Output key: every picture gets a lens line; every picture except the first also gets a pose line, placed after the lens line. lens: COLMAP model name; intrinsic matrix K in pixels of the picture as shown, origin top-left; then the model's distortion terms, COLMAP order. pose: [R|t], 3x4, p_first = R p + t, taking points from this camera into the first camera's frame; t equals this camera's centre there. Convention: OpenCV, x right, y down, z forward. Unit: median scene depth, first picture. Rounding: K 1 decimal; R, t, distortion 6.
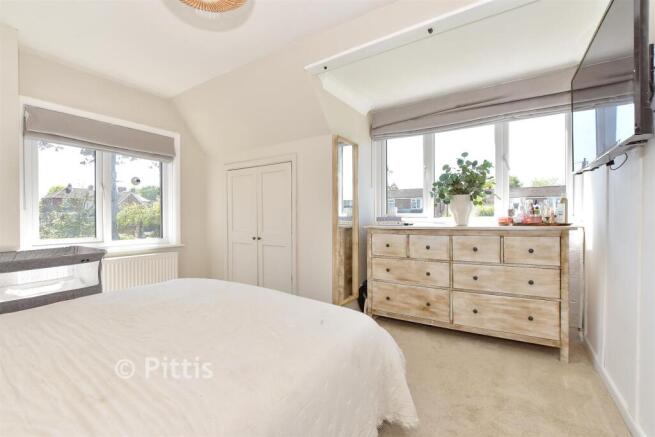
lens RADIAL K [[293.7, 0, 327.0], [0, 293.7, 218.4], [0, 0, 1]] dist [-0.010569, 0.001932]
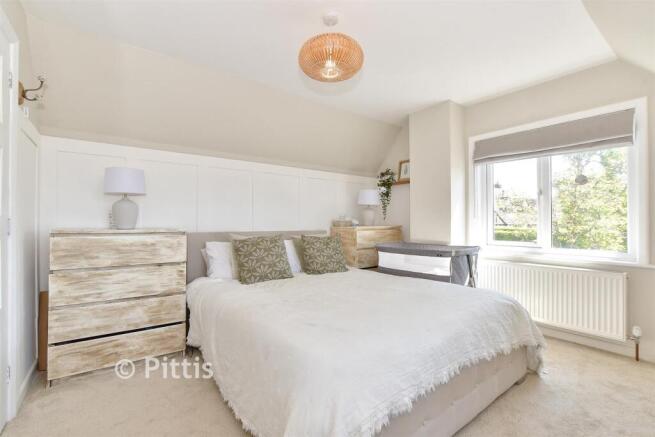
lens RADIAL K [[293.7, 0, 326.7], [0, 293.7, 221.2], [0, 0, 1]] dist [-0.010569, 0.001932]
pose [[-0.348534, -0.000823, -0.937296, 0.374081], [-0.004109, 0.999991, 0.000650, -0.006714], [0.937287, 0.004077, -0.348534, 0.580773]]
